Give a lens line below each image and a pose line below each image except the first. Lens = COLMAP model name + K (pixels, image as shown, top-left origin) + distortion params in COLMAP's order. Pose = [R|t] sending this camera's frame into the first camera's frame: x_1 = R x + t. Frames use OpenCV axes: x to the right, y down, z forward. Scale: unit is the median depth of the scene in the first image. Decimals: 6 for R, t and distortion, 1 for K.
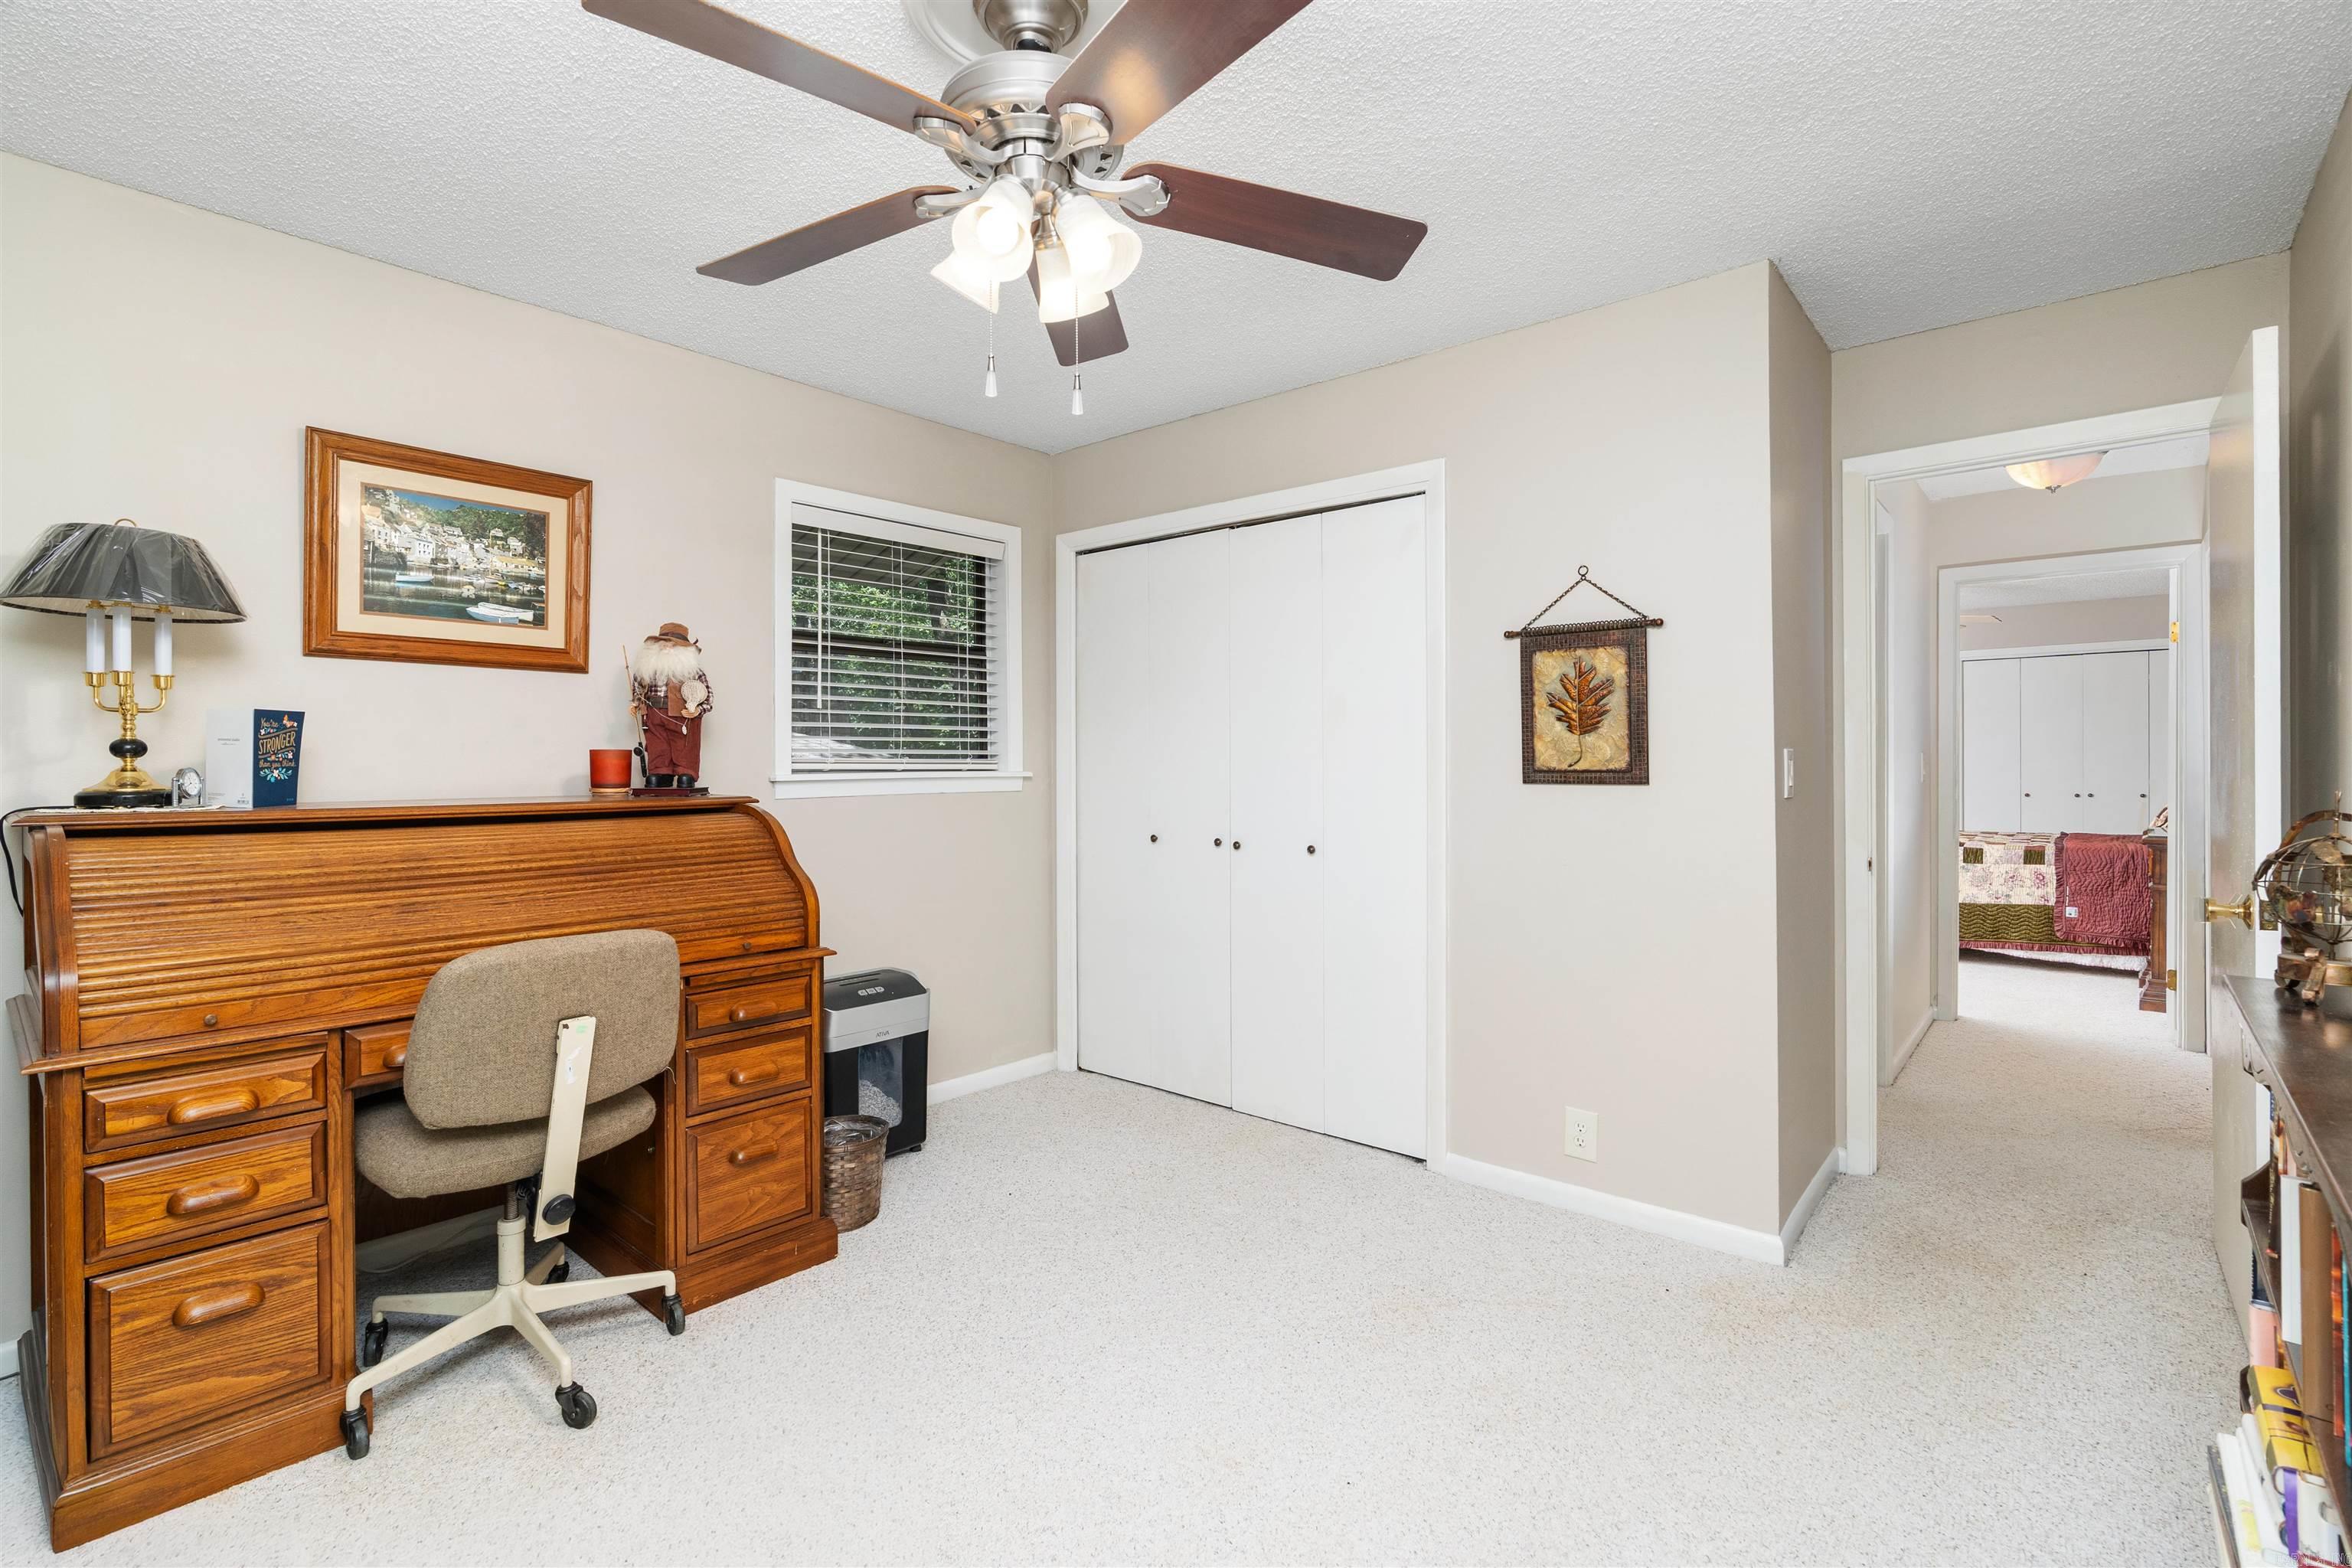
lens RADIAL K [[1094.9, 0, 1181.4], [0, 1094.9, 770.4], [0, 0, 1]] dist [-0.001522, -0.001505]
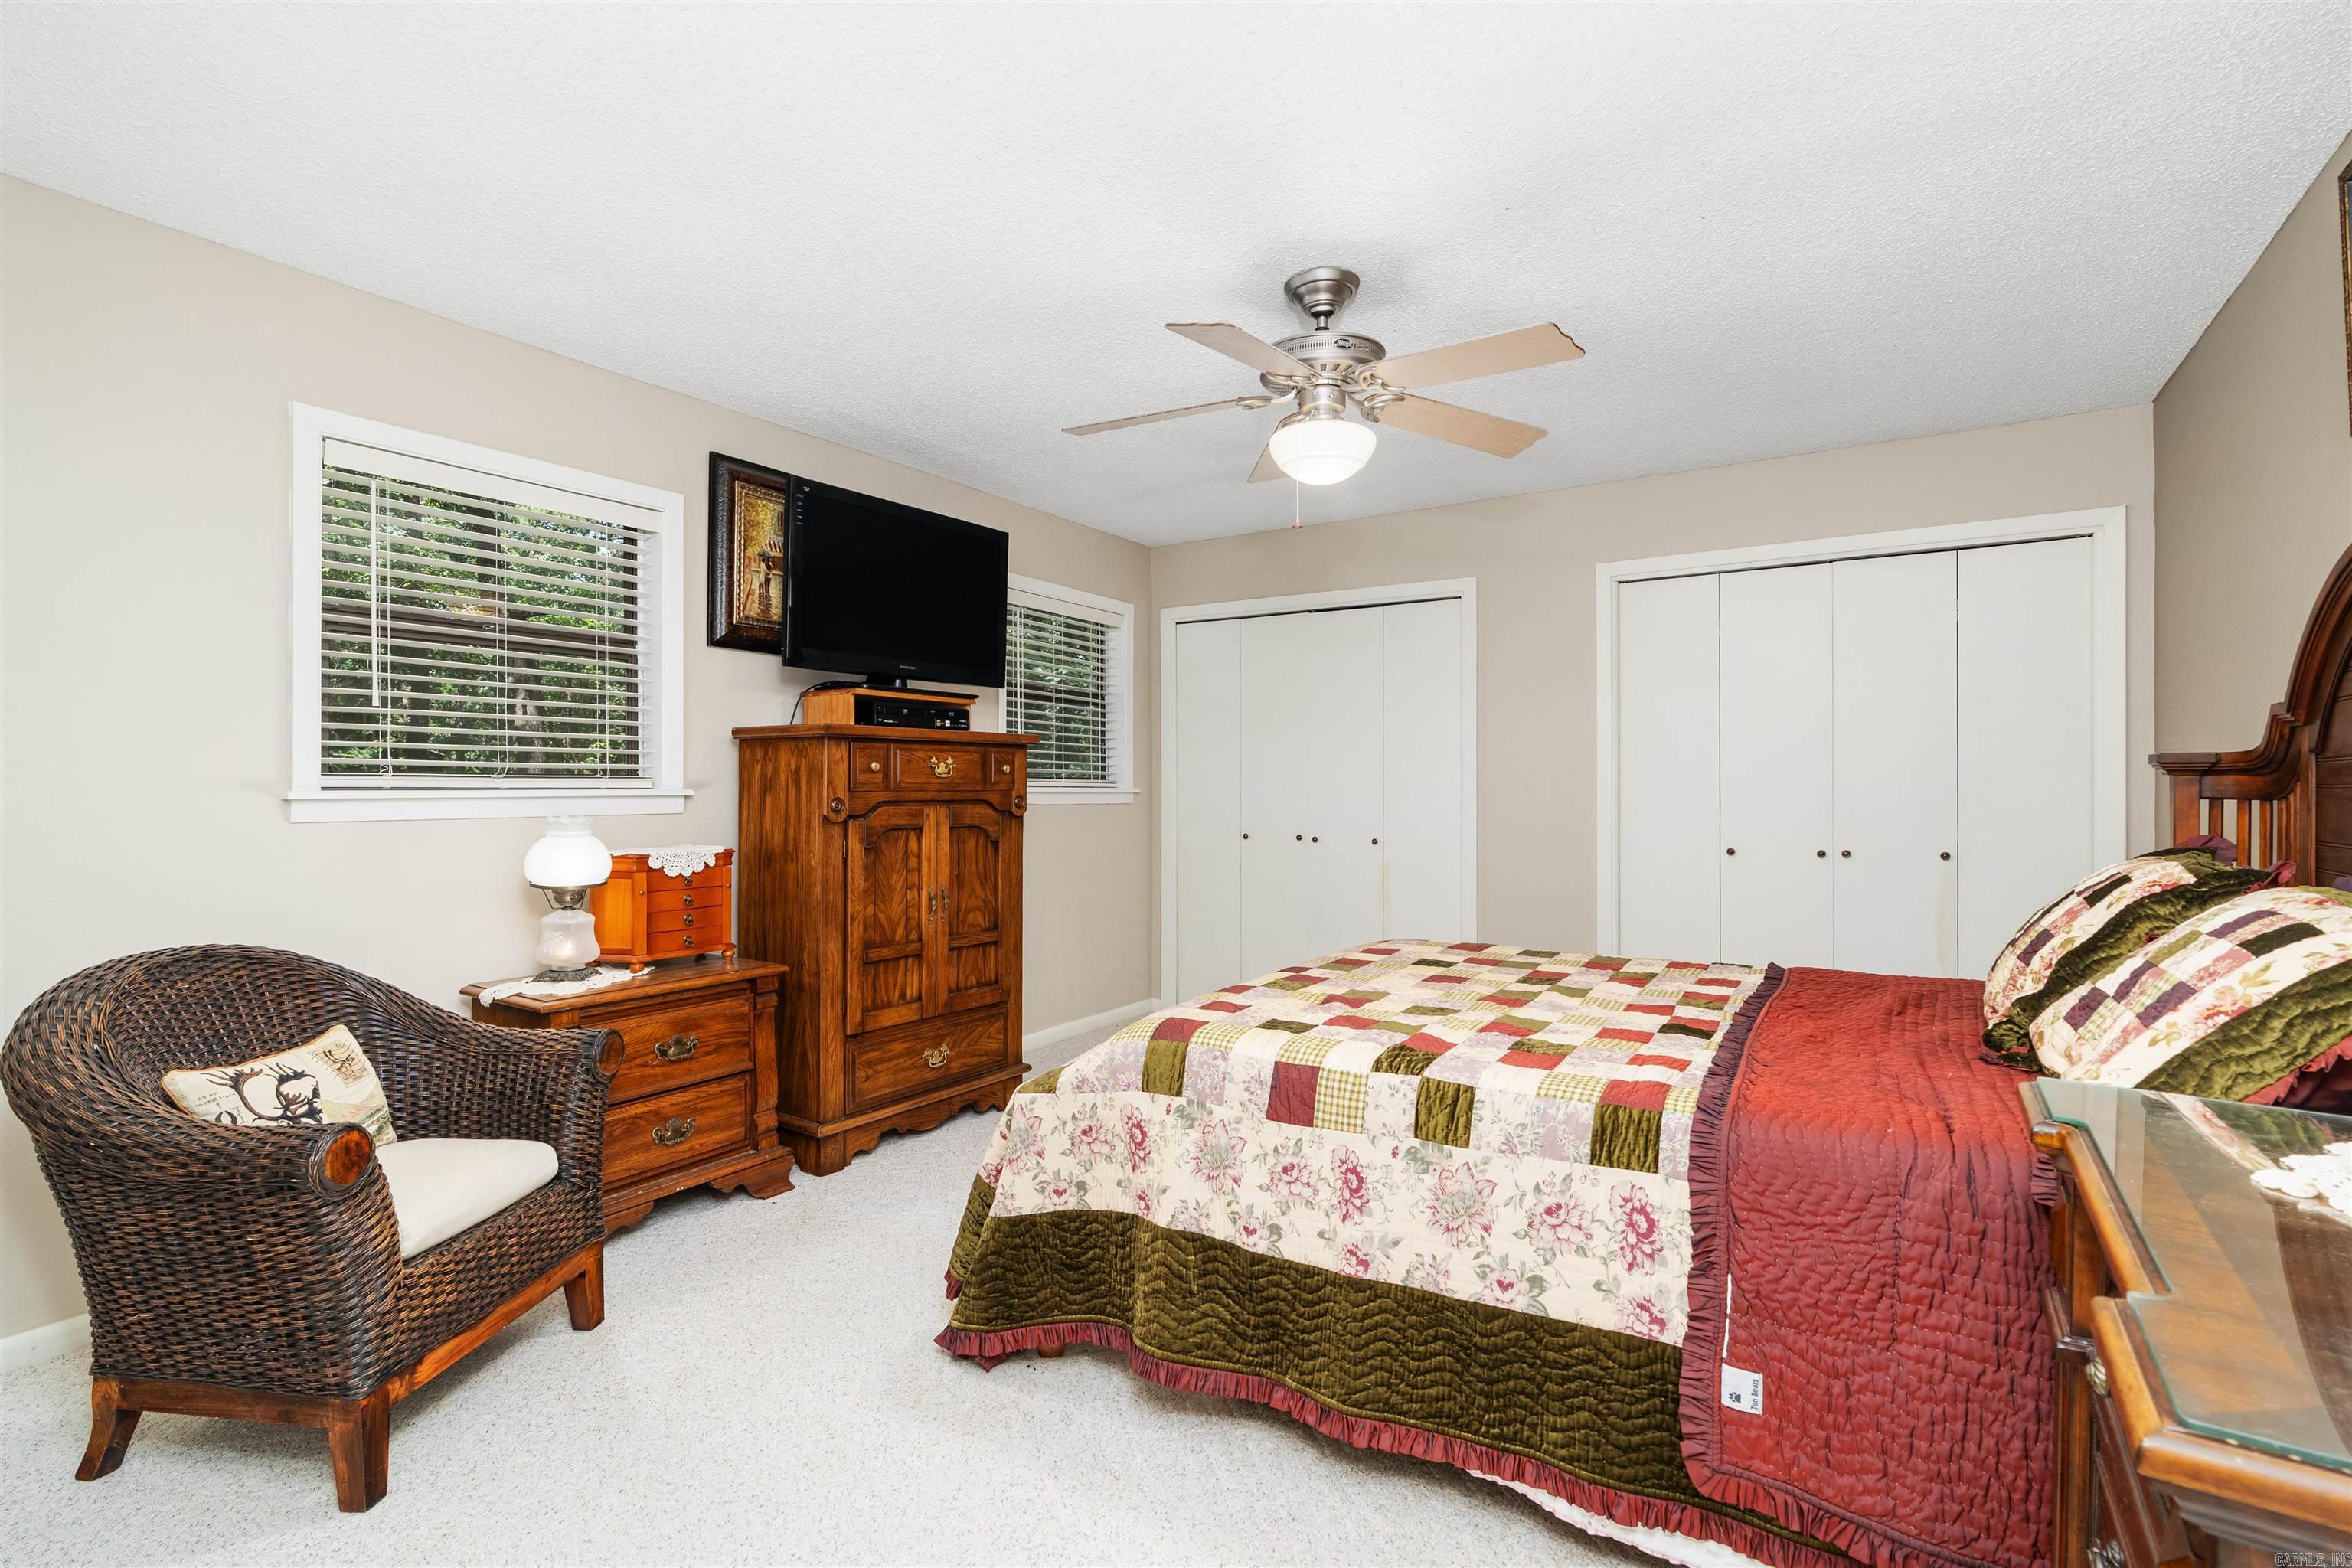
lens RADIAL K [[1094.9, 0, 1167.5], [0, 1094.9, 786.8], [0, 0, 1]] dist [-0.001522, -0.001505]
pose [[0.993730, 0.011688, 0.111190, 0.184353], [-0.011007, 0.999917, -0.006740, -0.001037], [-0.111260, 0.005474, 0.993776, 0.215681]]
